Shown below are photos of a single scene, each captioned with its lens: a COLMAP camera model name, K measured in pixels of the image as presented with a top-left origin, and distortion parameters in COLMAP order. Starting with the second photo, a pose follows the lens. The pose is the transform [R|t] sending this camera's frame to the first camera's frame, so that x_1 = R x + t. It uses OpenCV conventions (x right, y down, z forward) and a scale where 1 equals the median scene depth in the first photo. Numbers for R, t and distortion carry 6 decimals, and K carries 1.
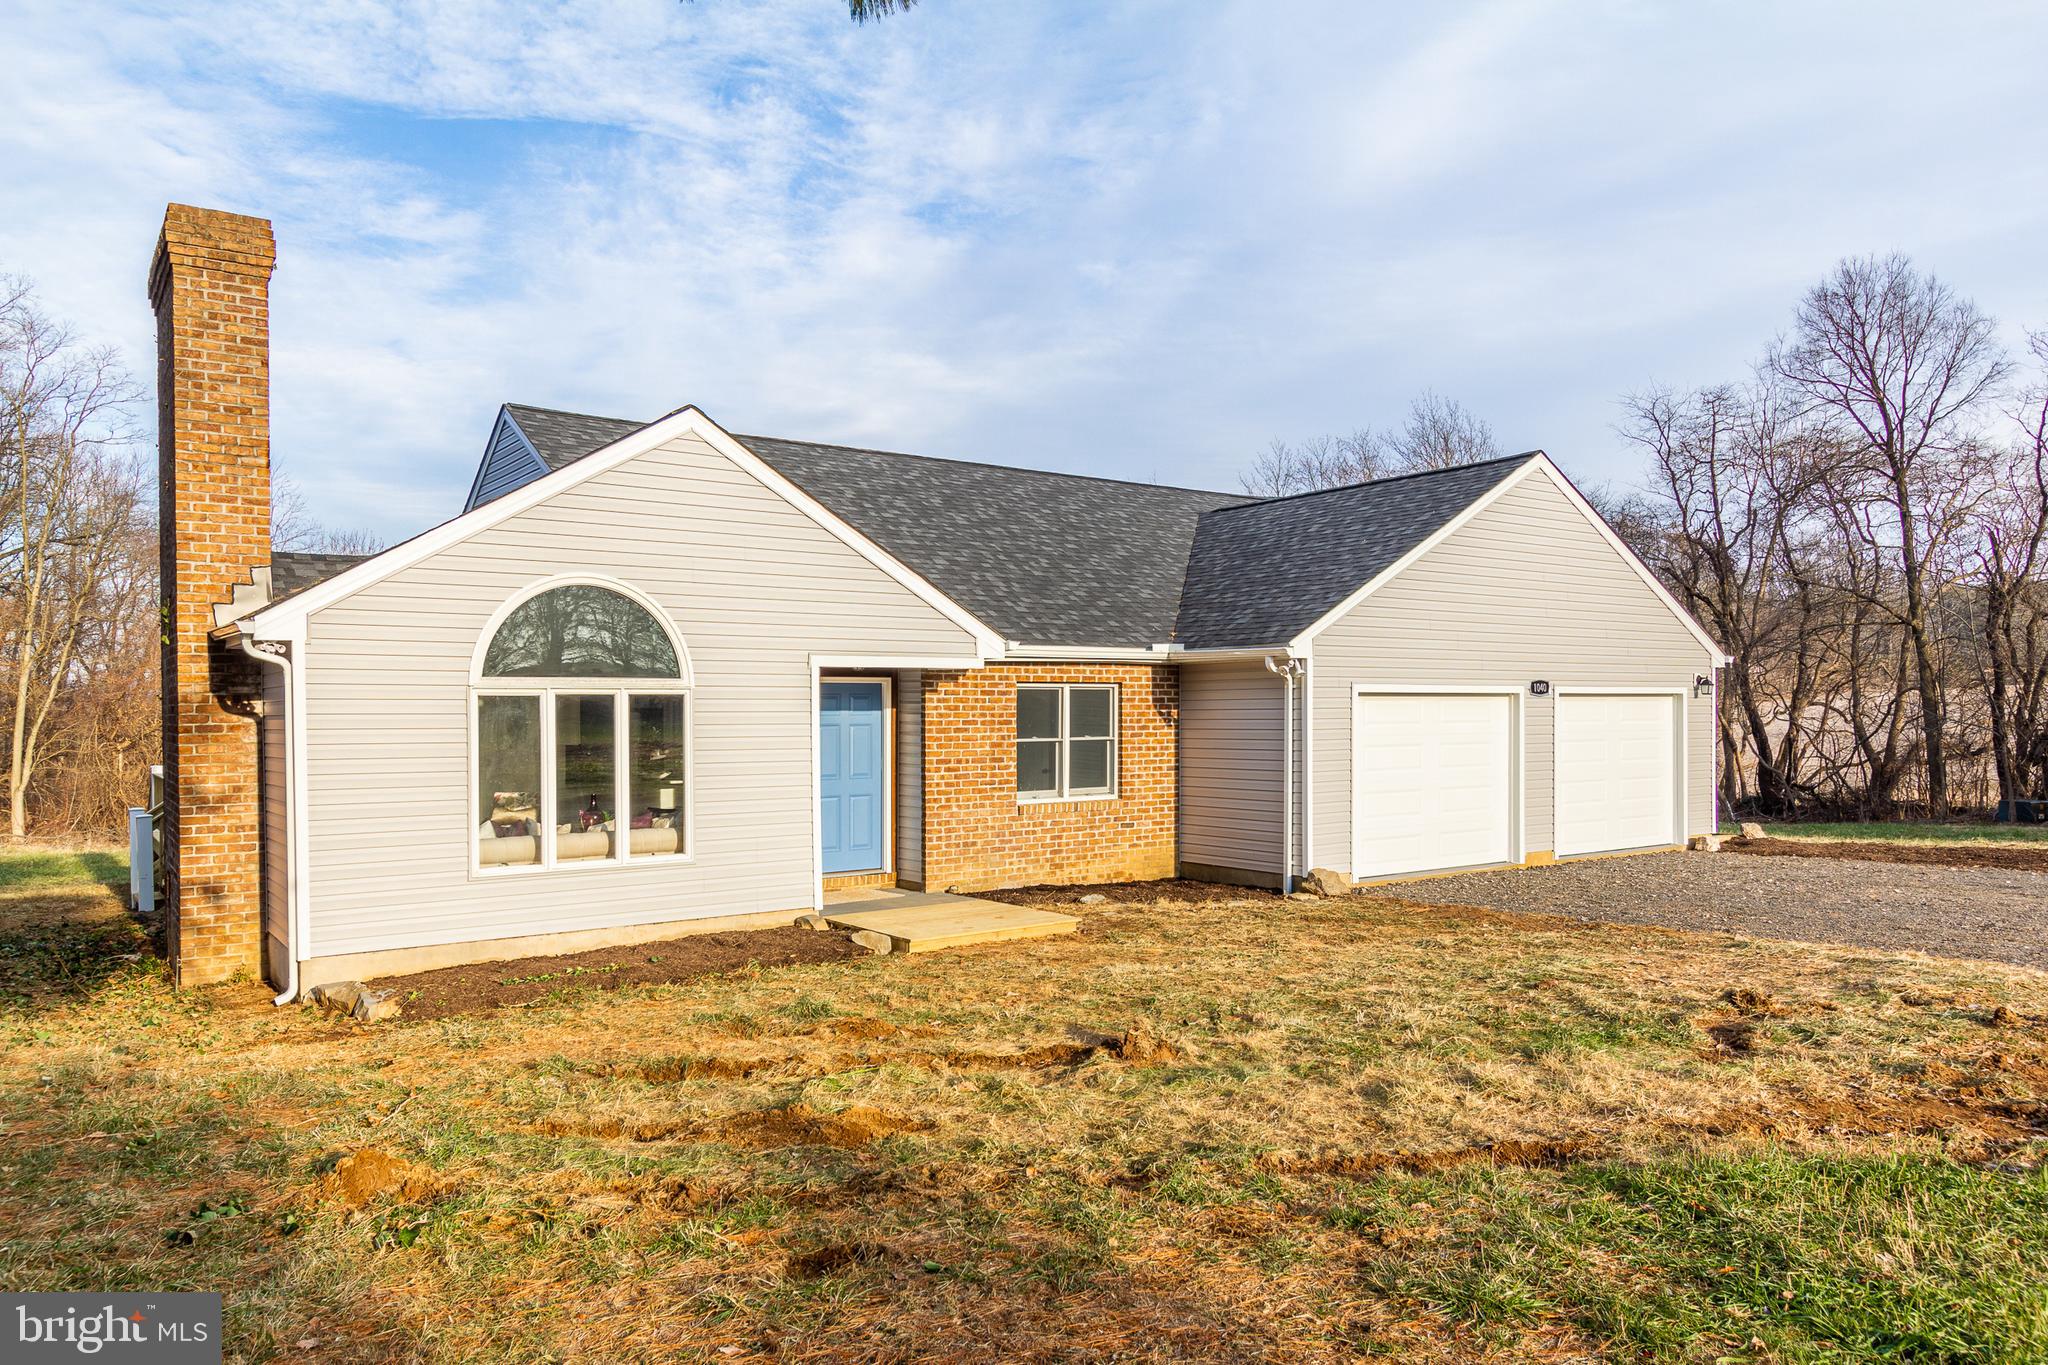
lens RADIAL K [[1406.2, 0, 1034.2], [0, 1406.2, 688.4], [0, 0, 1]] dist [0.000553, 0.000869]
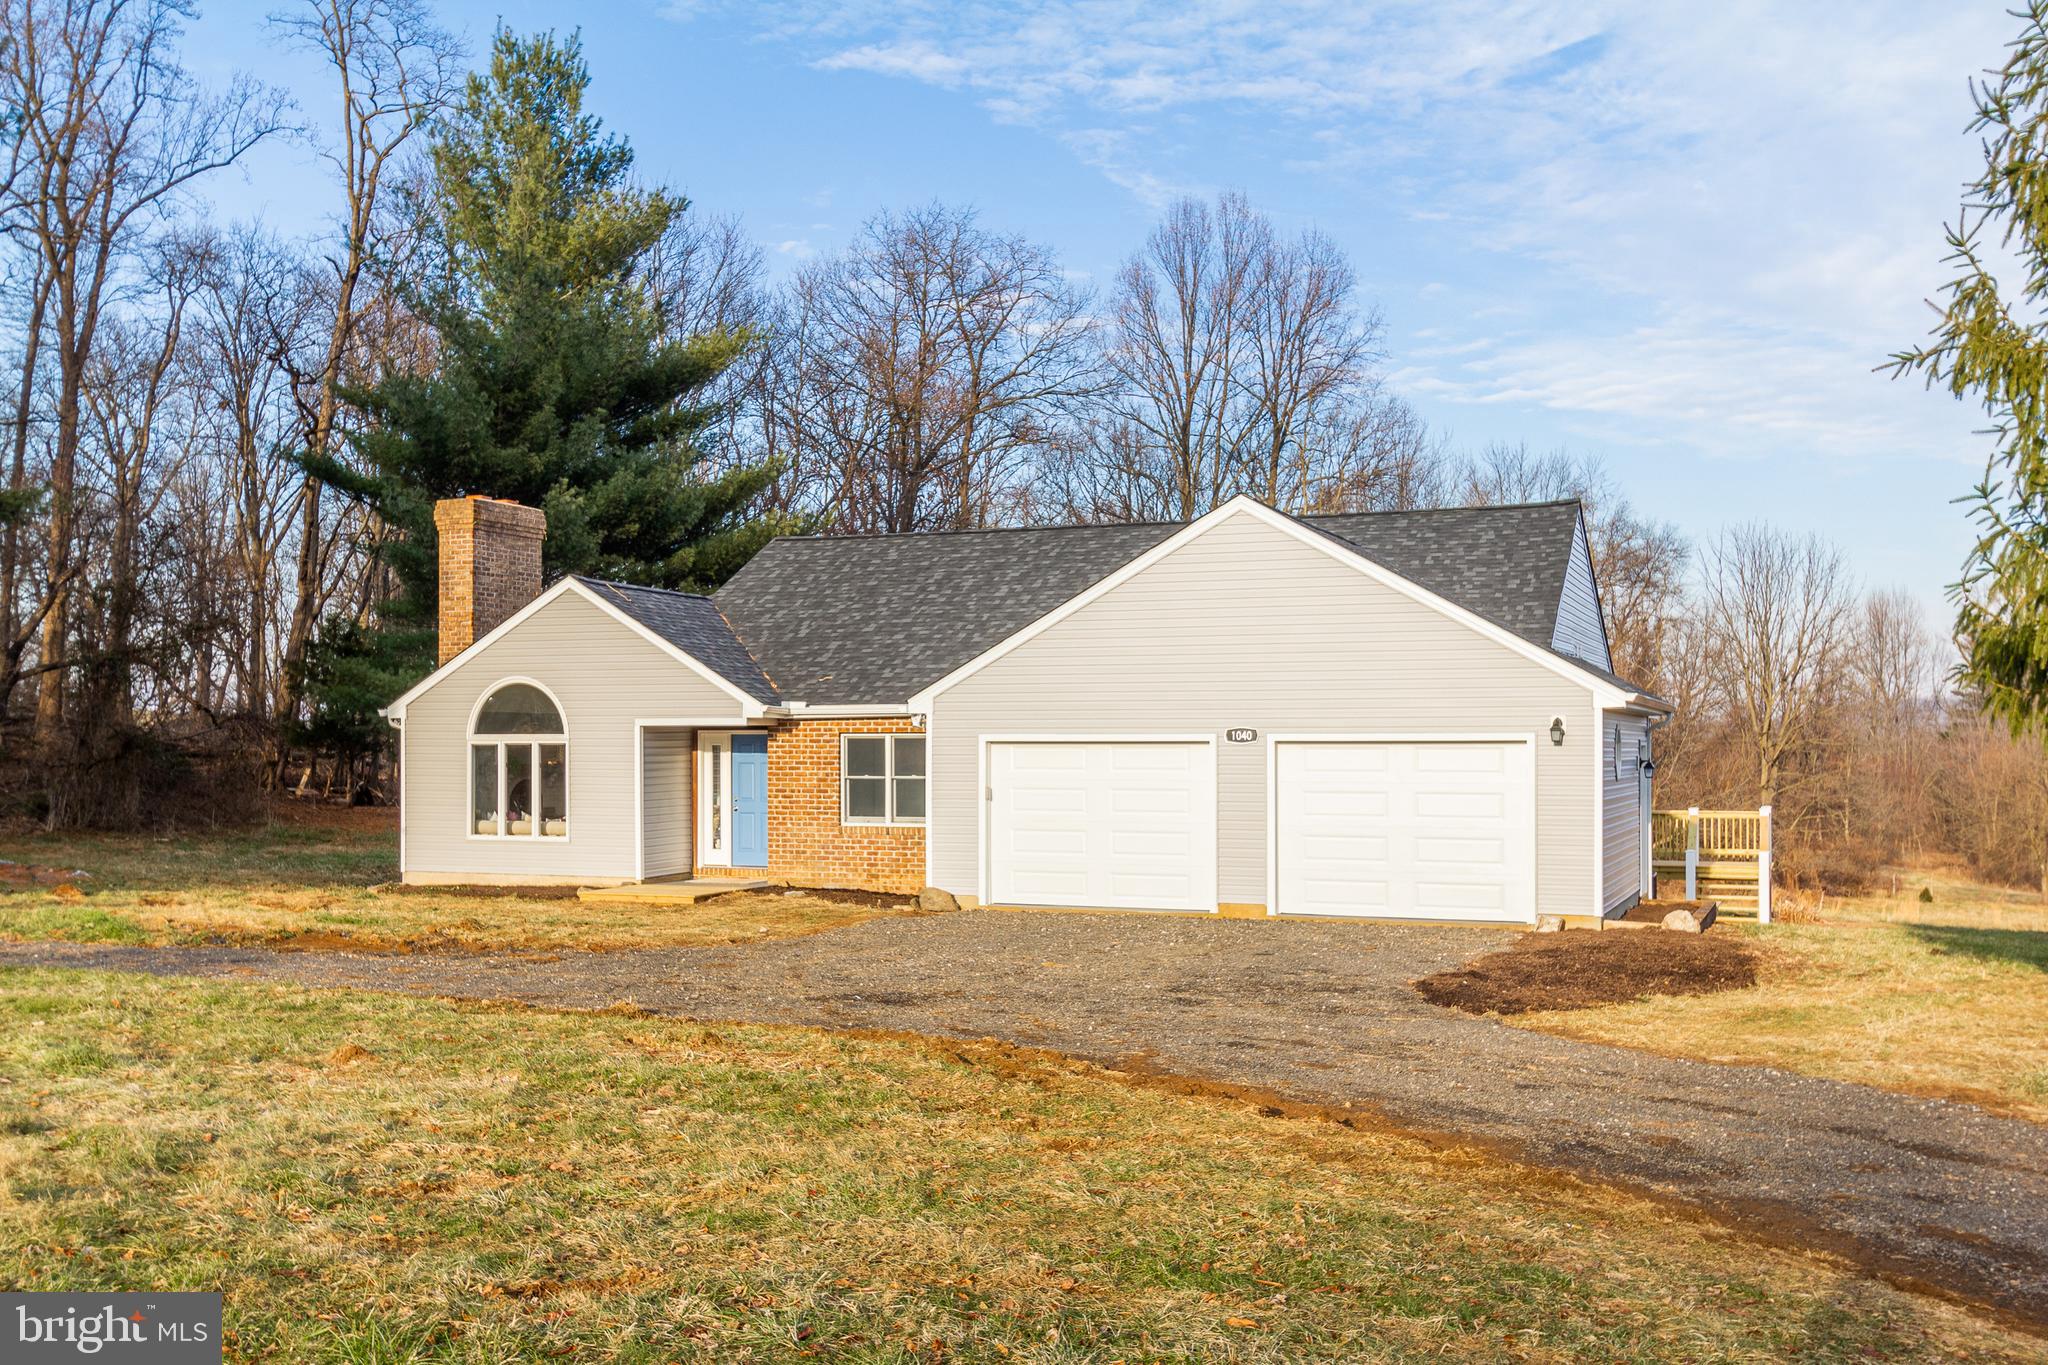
lens RADIAL K [[1962.8, 0, 1024.0], [0, 1962.8, 682.5], [0, 0, 1]] dist [-0.061499, -0.009839]
pose [[0.515043, -0.019397, -0.856945, 1.672900], [0.012524, 0.999807, -0.015103, -0.021806], [0.857073, -0.002953, 0.515187, 0.203997]]
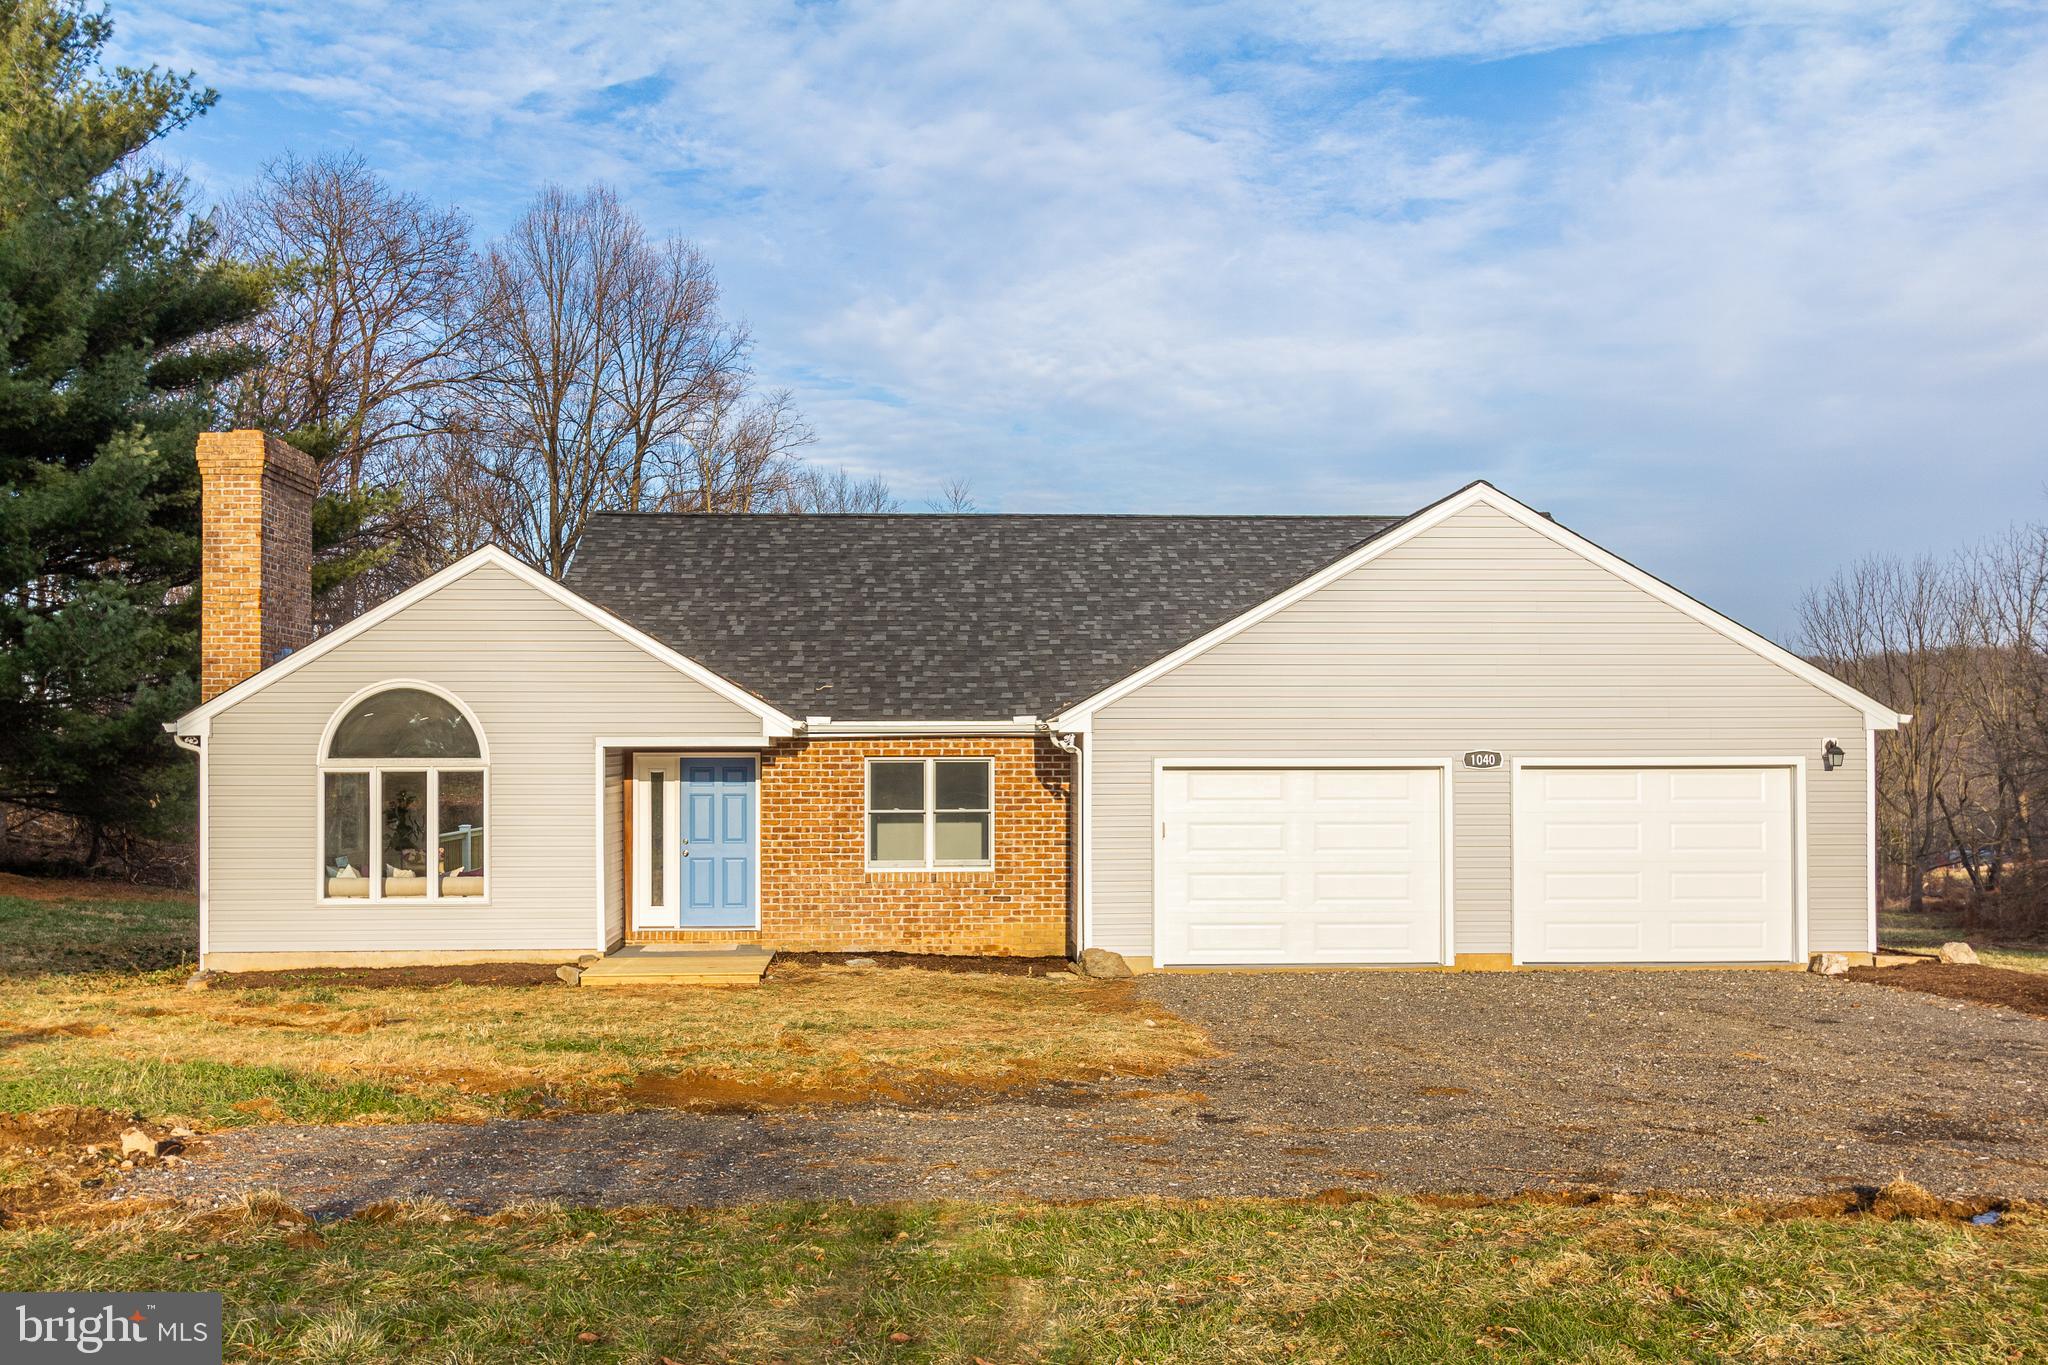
lens RADIAL K [[1974.0, 0, 1024.0], [0, 1974.0, 682.5], [0, 0, 1]] dist [0.041691, -0.236460]
pose [[0.828445, -0.018902, -0.559752, 0.925774], [0.006232, 0.999680, -0.024533, -0.022775], [0.560036, 0.016836, 0.828297, -0.161285]]
